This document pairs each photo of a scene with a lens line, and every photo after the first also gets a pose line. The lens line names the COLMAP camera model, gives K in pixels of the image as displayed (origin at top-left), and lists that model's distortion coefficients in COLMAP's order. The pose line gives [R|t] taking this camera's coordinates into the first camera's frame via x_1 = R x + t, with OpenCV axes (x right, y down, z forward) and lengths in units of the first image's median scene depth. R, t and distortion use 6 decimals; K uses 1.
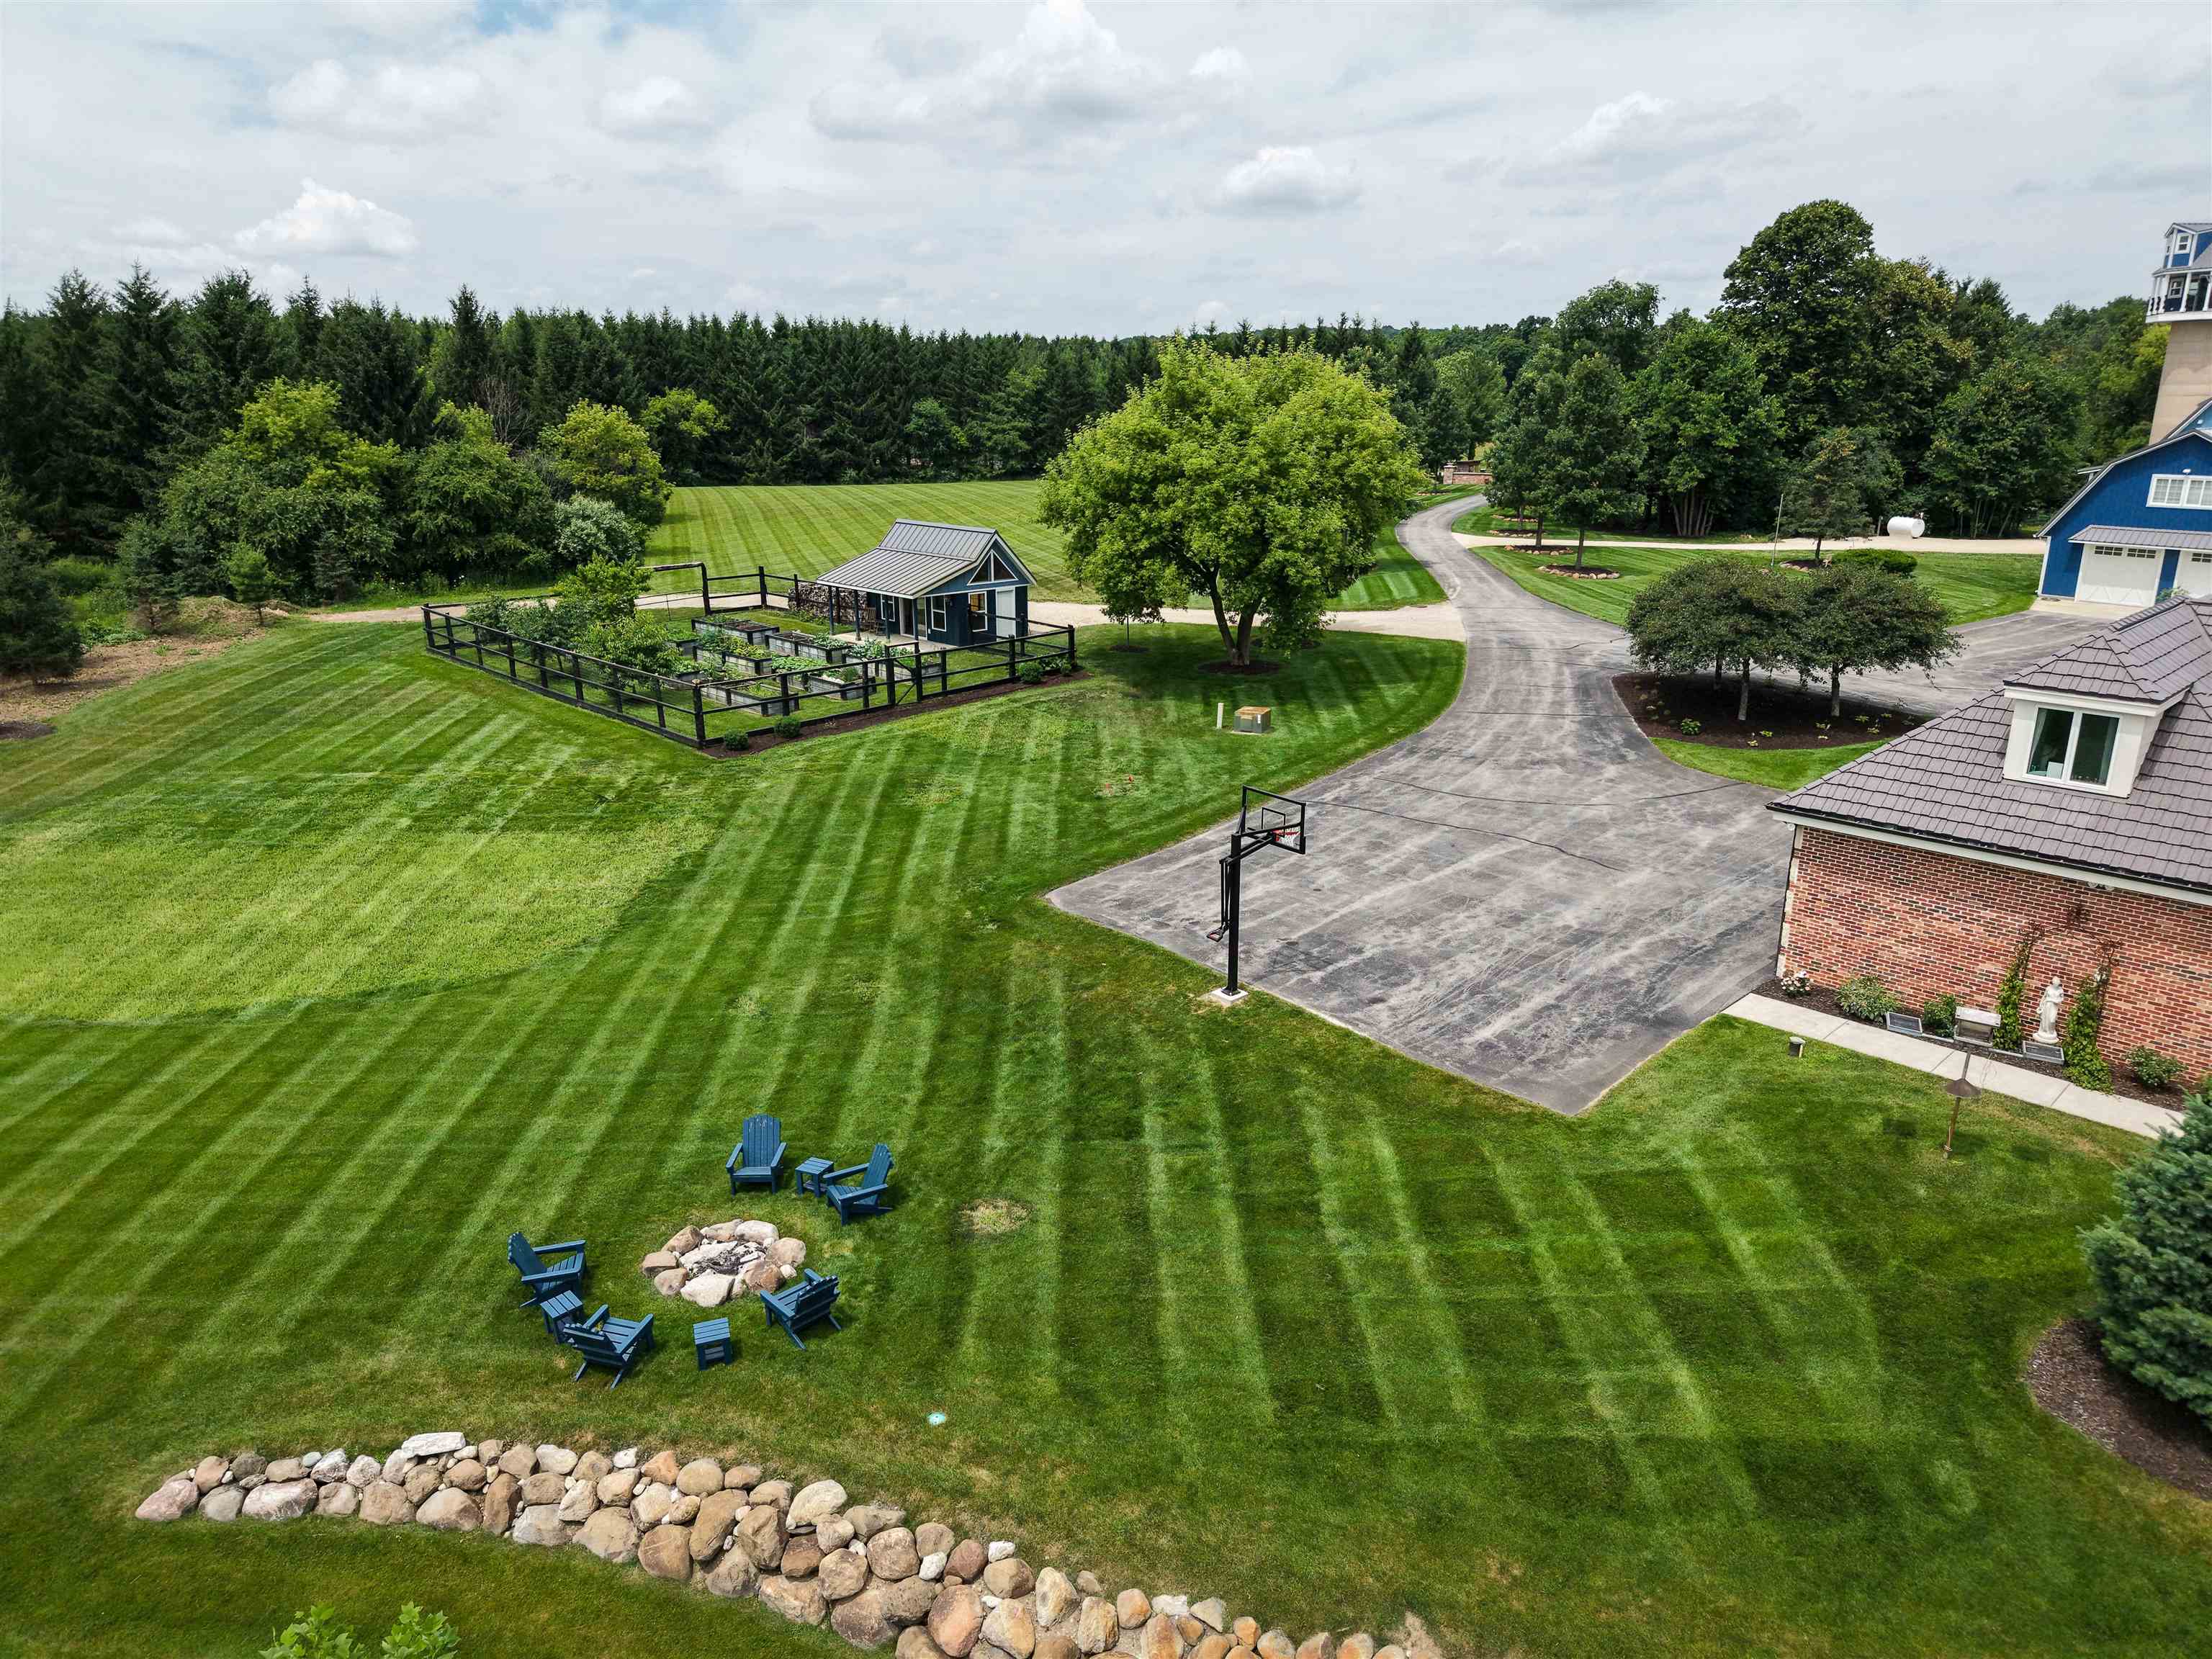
lens RADIAL K [[1467.7, 0, 1101.0], [0, 1467.7, 834.8], [0, 0, 1]] dist [0.034806, -0.036545]
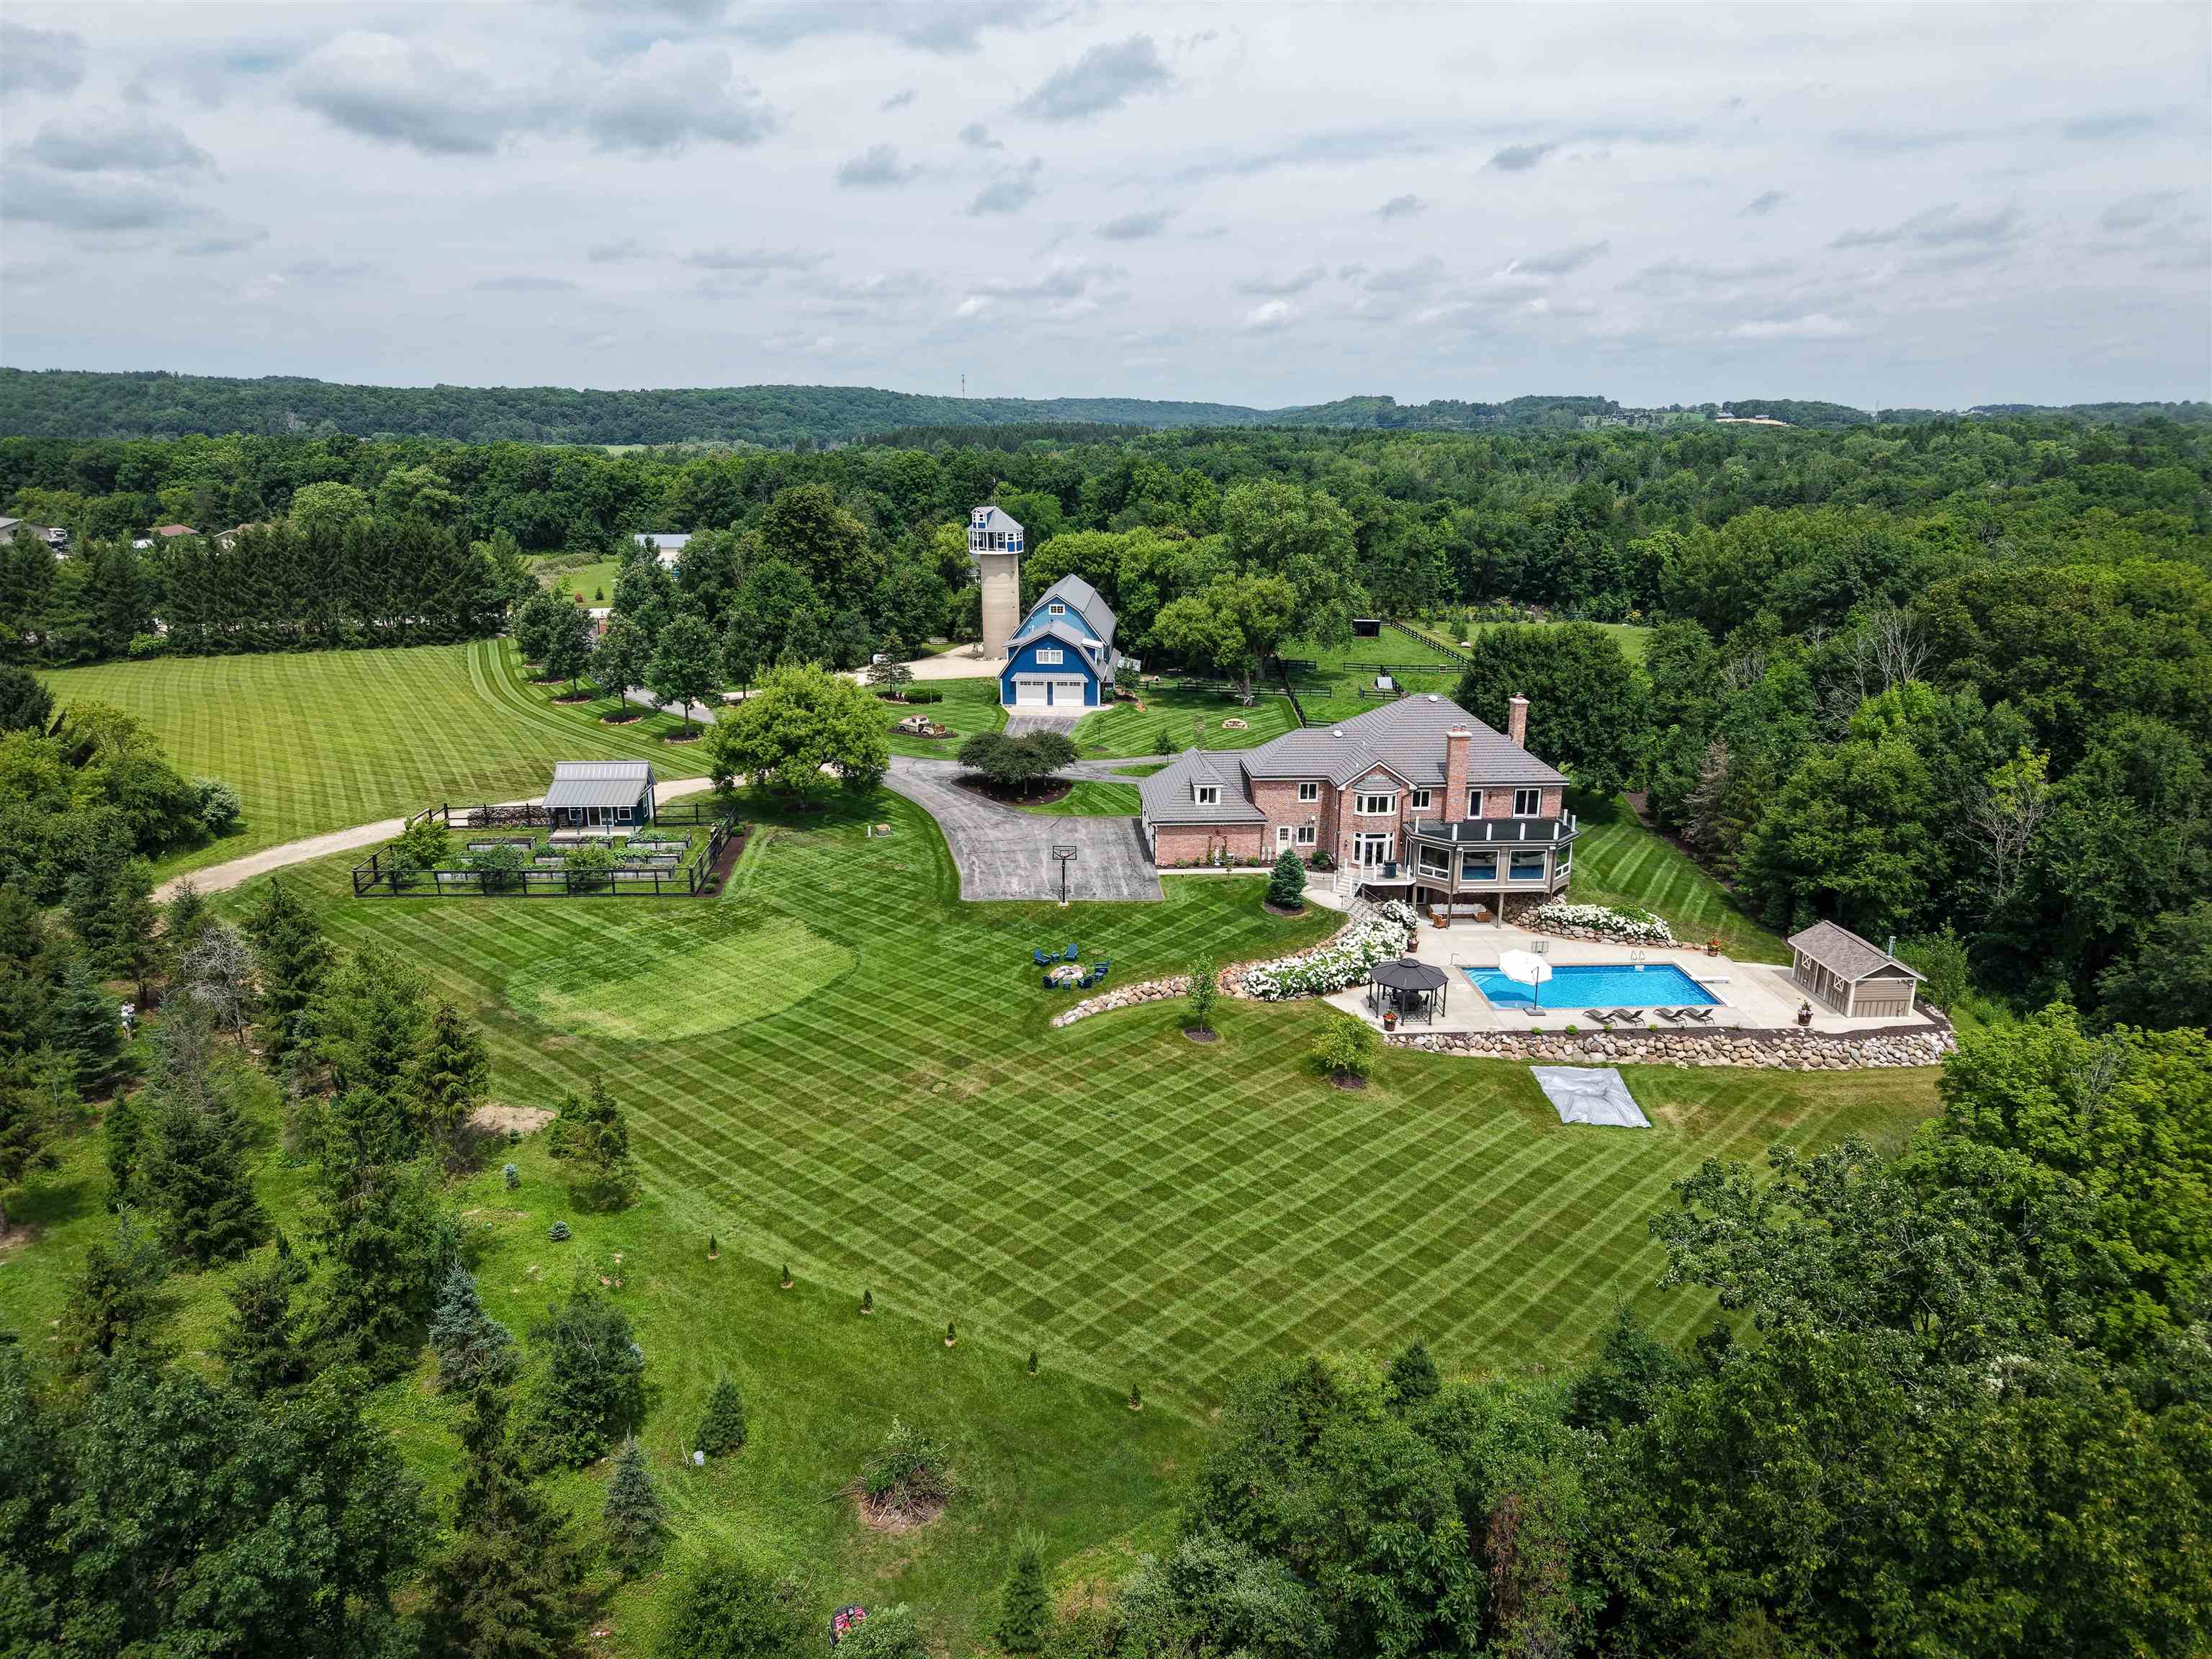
lens RADIAL K [[1458.6, 0, 1104.0], [0, 1458.6, 846.8], [0, 0, 1]] dist [0.117690, -0.135720]
pose [[0.652042, -0.210090, 0.728494, -1.359393], [0.215746, 0.972533, 0.087364, -0.177329], [-0.726839, 0.100205, 0.679458, -0.849172]]
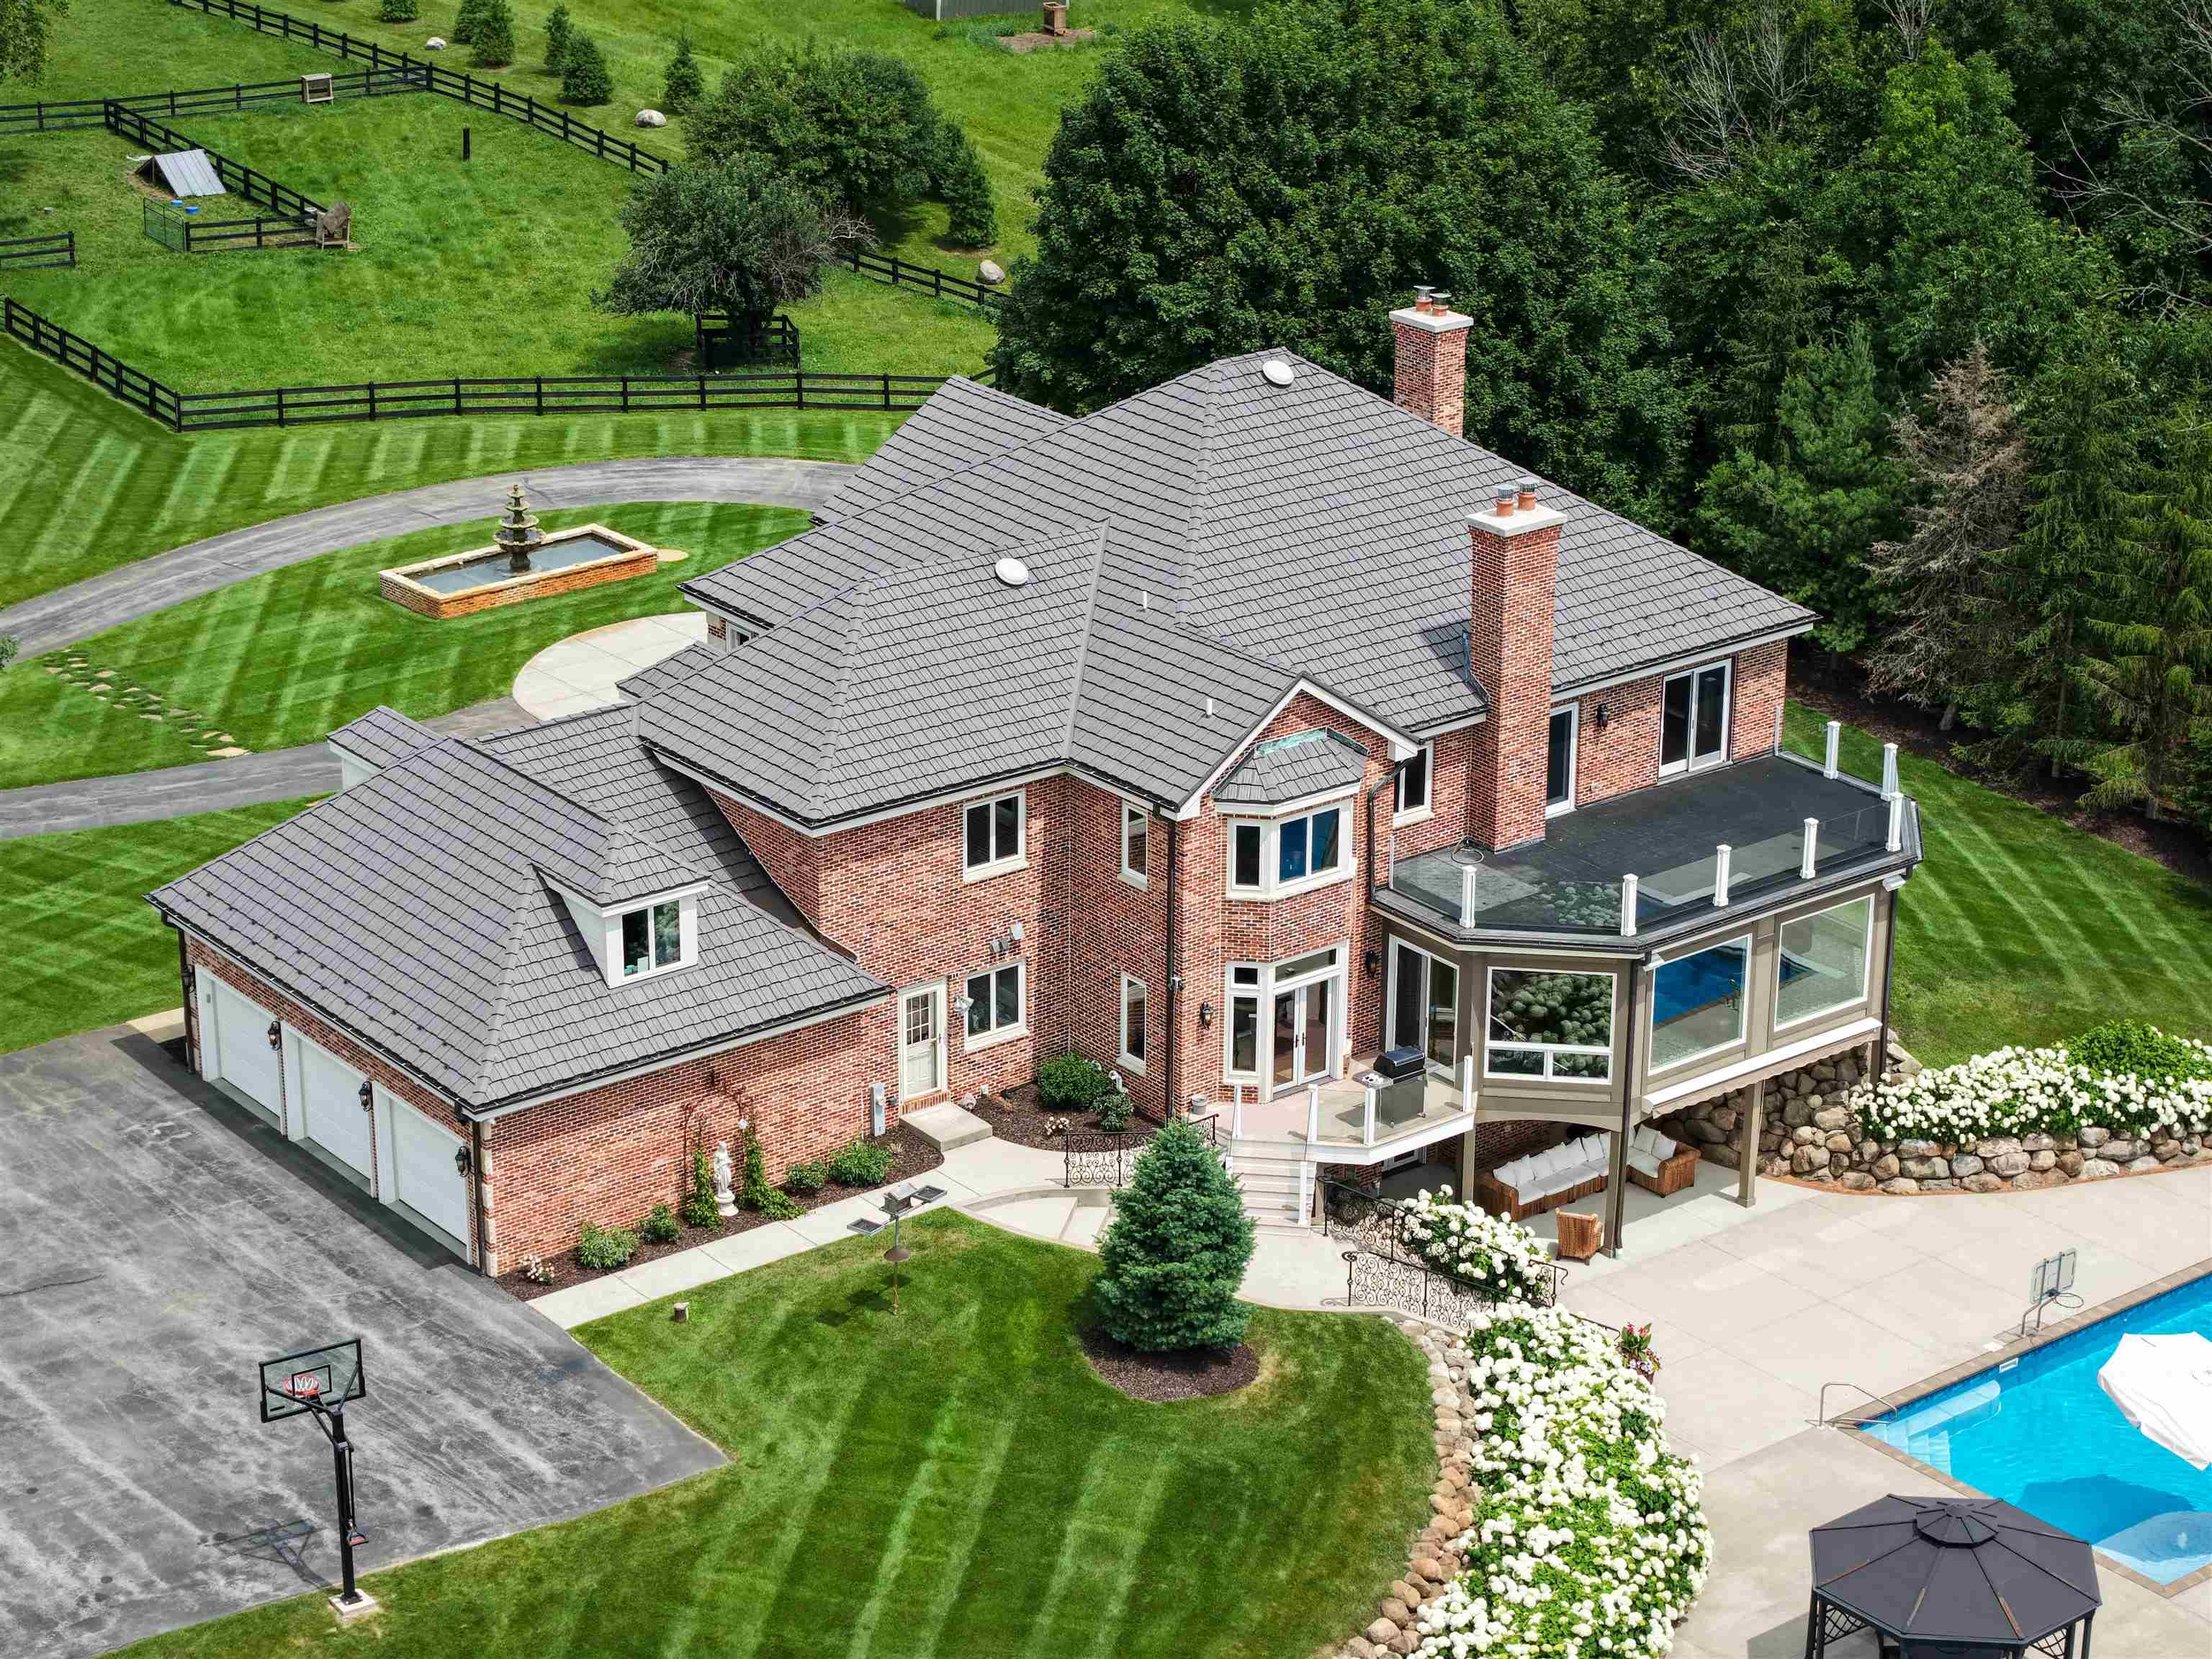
lens RADIAL K [[4668.6, 0, 1098.2], [0, 4668.6, 833.1], [0, 0, 1]] dist [-0.223489, 1.046839]
pose [[0.113346, -0.356531, 0.927382, -1.141154], [0.285926, 0.905617, 0.313217, -0.523584], [-0.951525, 0.229661, 0.204590, 0.007790]]
